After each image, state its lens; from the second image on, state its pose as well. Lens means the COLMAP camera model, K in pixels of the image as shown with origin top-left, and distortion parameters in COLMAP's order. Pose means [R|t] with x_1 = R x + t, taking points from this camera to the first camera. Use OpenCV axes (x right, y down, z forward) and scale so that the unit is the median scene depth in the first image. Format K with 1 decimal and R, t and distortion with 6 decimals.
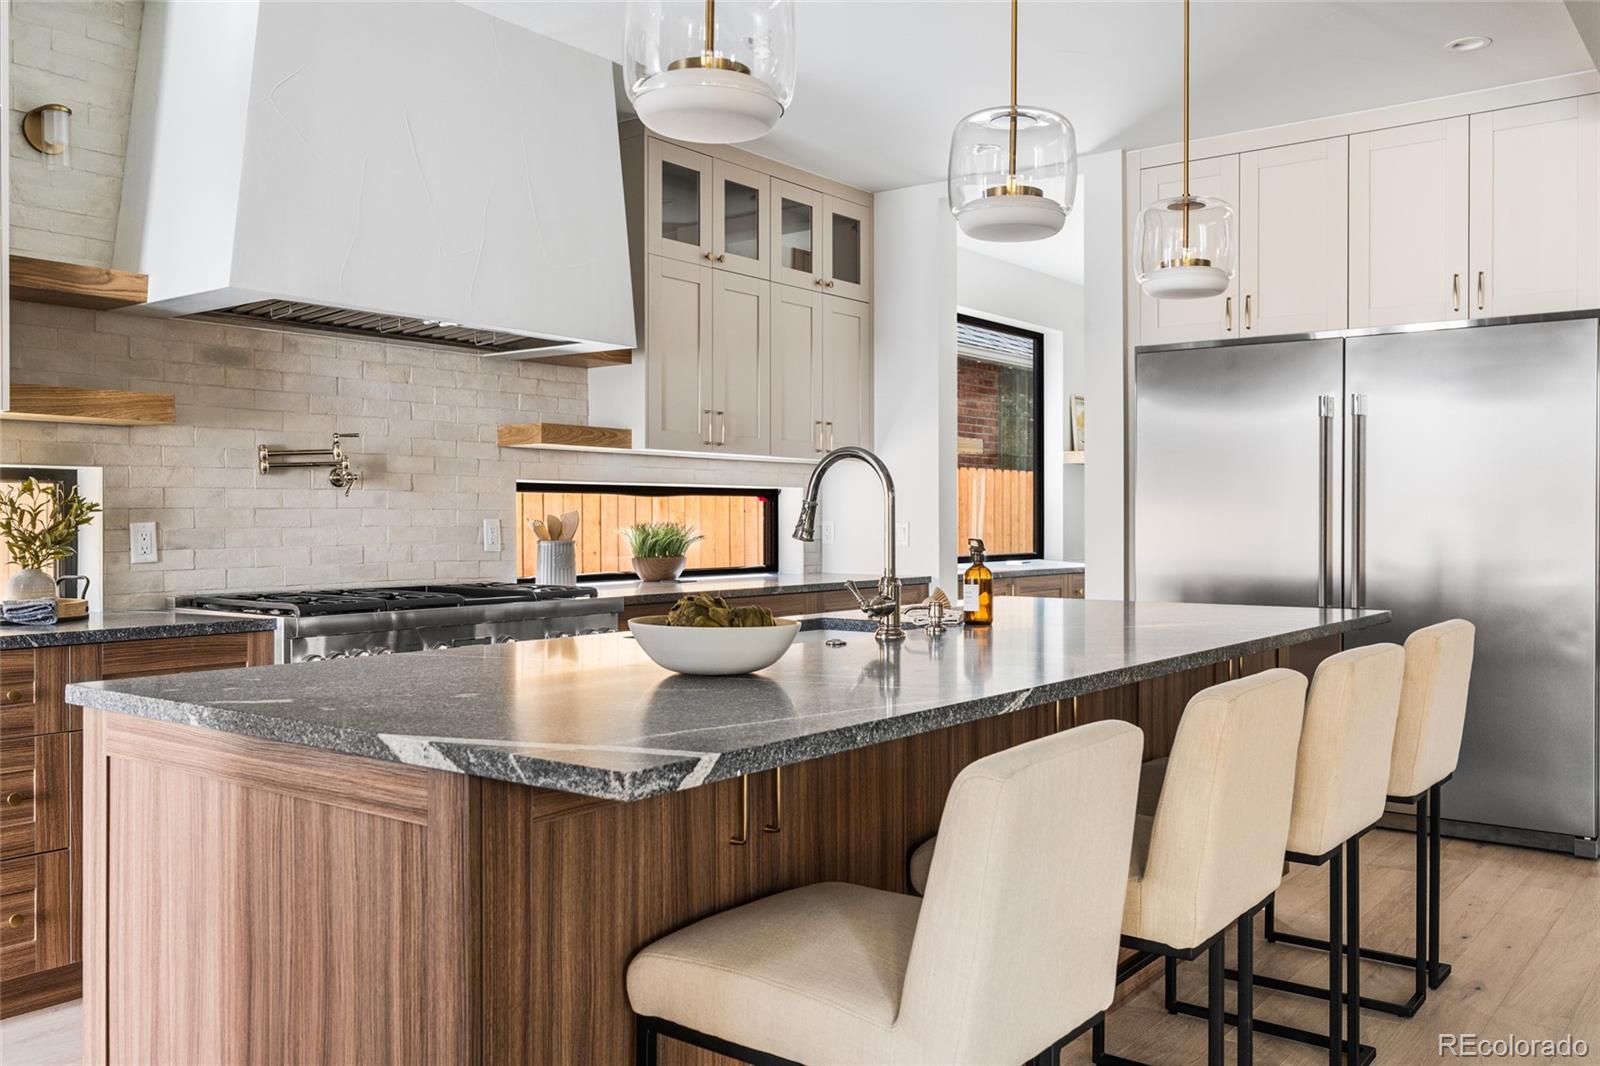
lens RADIAL K [[1332.2, 0, 799.8], [0, 1332.2, 532.5], [0, 0, 1]] dist [0.009255, -0.000774]
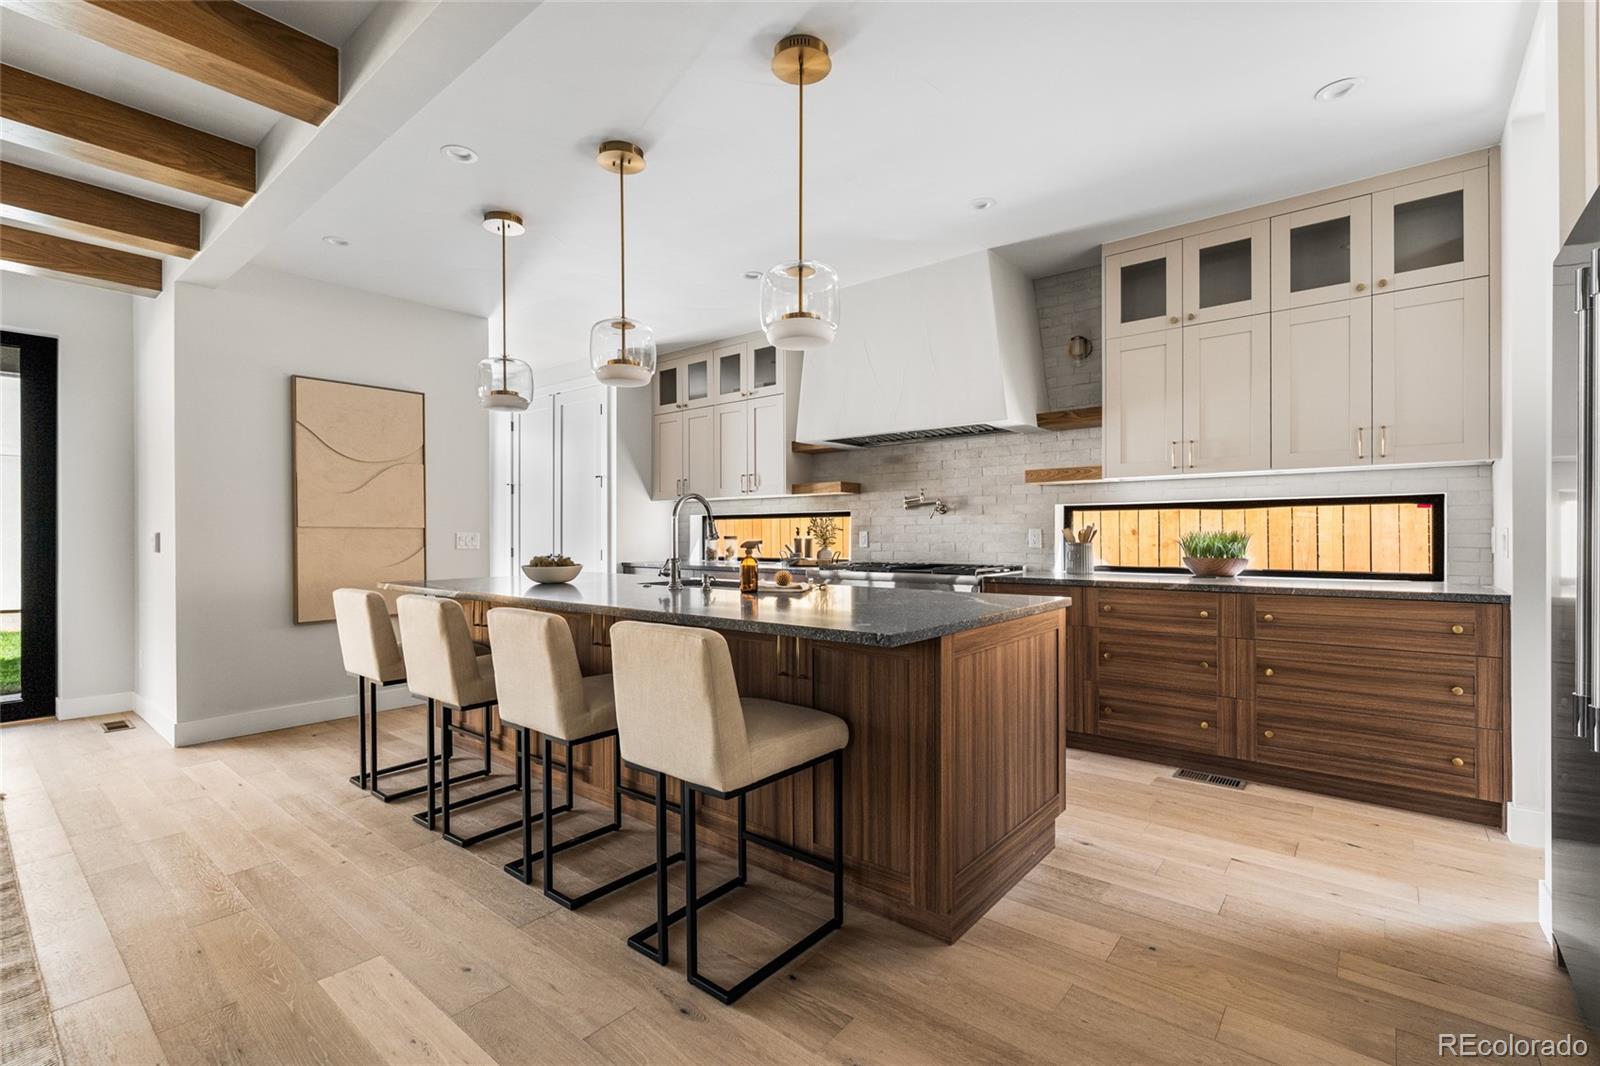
lens RADIAL K [[719.1, 0, 799.4], [0, 719.1, 531.1], [0, 0, 1]] dist [-0.004891, 0.000116]
pose [[-0.042872, 0.001670, -0.999079, 0.652619], [-0.002521, 0.999995, 0.001780, -0.007743], [0.999077, 0.002595, -0.042867, 0.701366]]
